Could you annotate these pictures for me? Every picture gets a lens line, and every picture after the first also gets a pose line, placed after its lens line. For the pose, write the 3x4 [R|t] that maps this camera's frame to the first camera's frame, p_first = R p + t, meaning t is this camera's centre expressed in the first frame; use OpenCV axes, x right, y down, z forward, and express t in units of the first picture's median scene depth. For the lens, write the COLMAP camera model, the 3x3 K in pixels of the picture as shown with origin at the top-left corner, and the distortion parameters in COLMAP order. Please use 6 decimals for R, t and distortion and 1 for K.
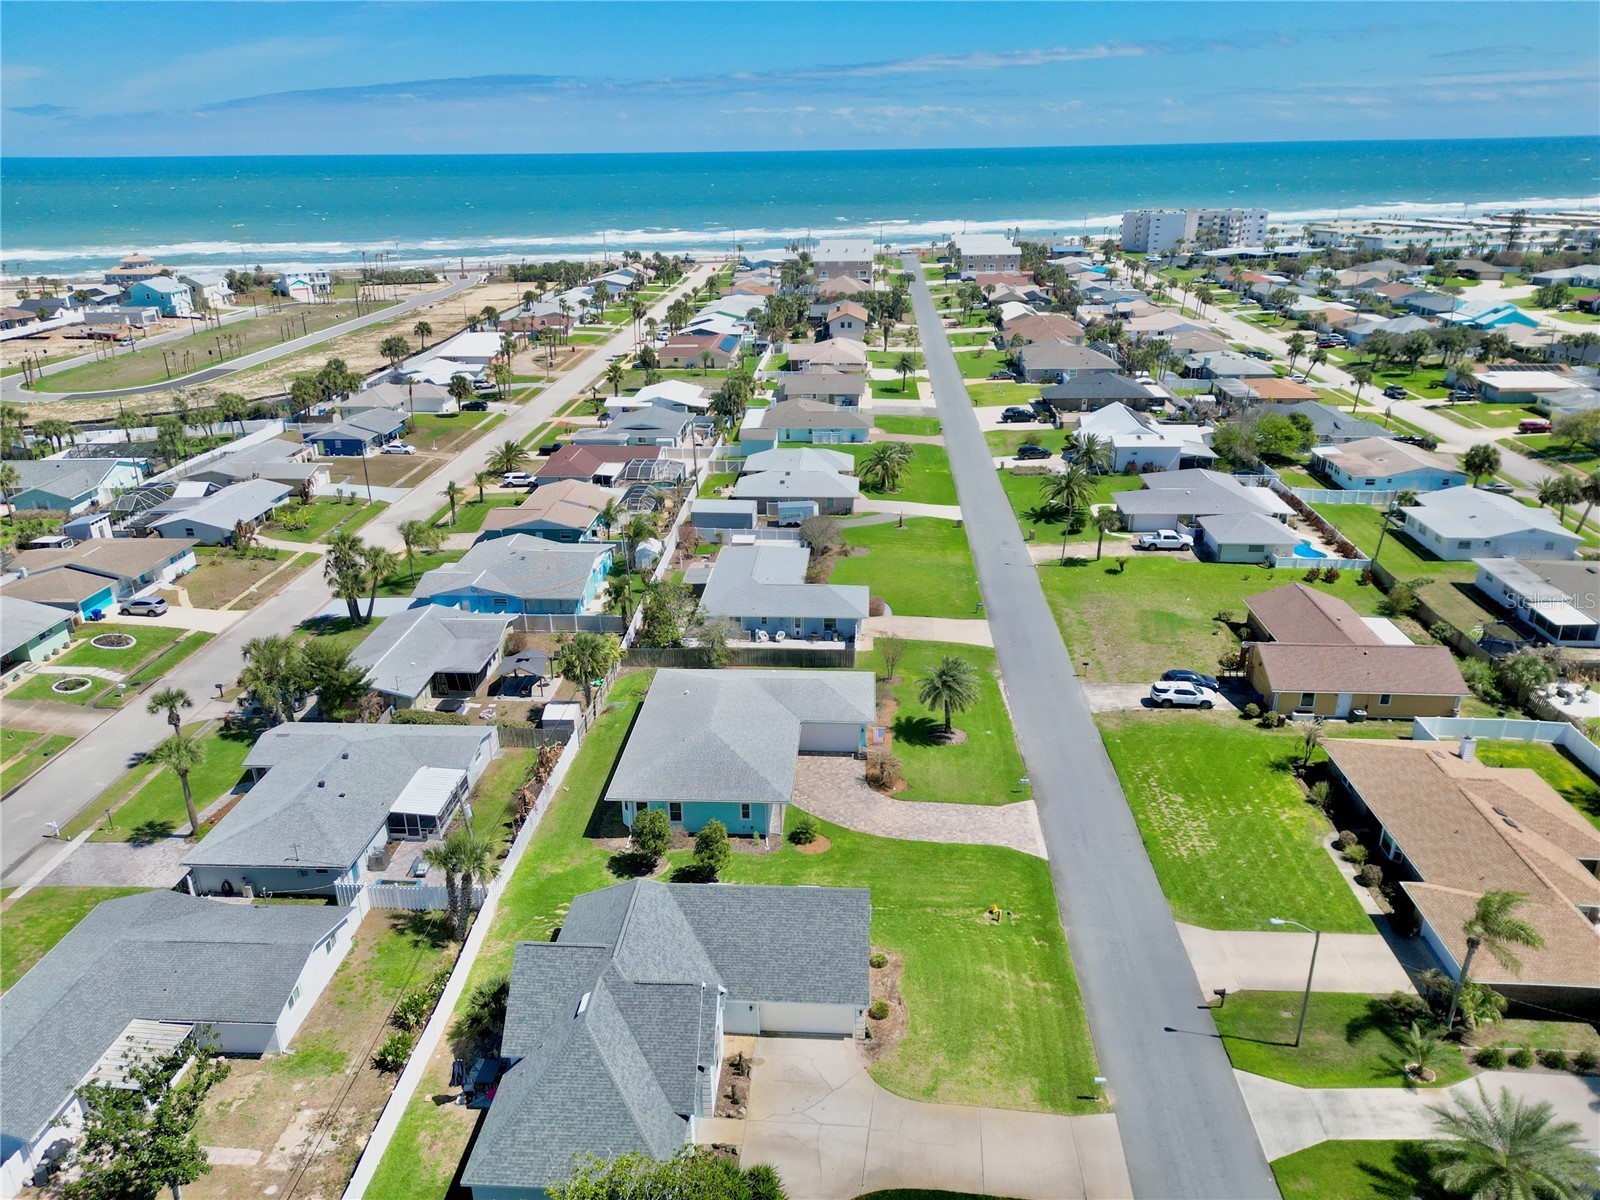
lens RADIAL K [[1112.6, 0, 792.7], [0, 1112.6, 598.6], [0, 0, 1]] dist [0.076301, -0.077925]
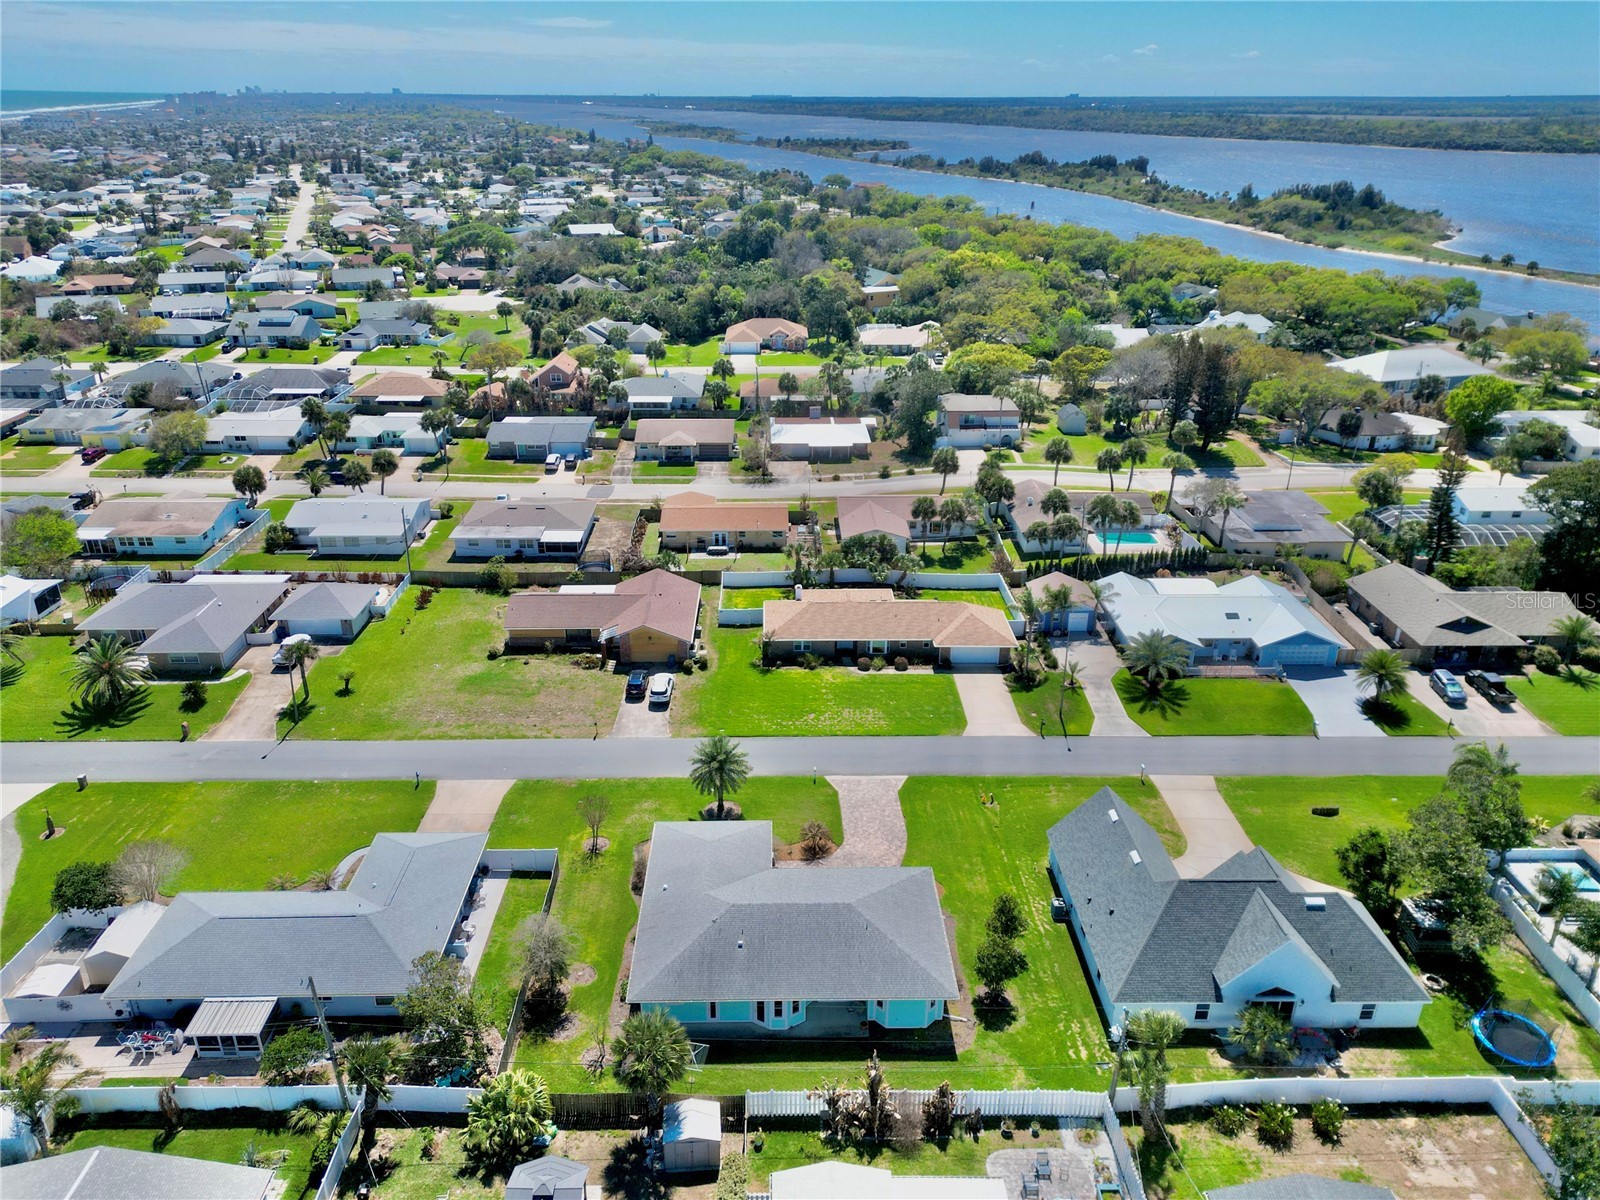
lens RADIAL K [[1112.6, 0, 792.7], [0, 1112.6, 598.6], [0, 0, 1]] dist [0.076301, -0.077925]
pose [[-0.084392, -0.396225, 0.914267, -0.513095], [0.369955, 0.839496, 0.397969, -0.300620], [-0.925209, 0.371823, 0.075739, 0.557638]]
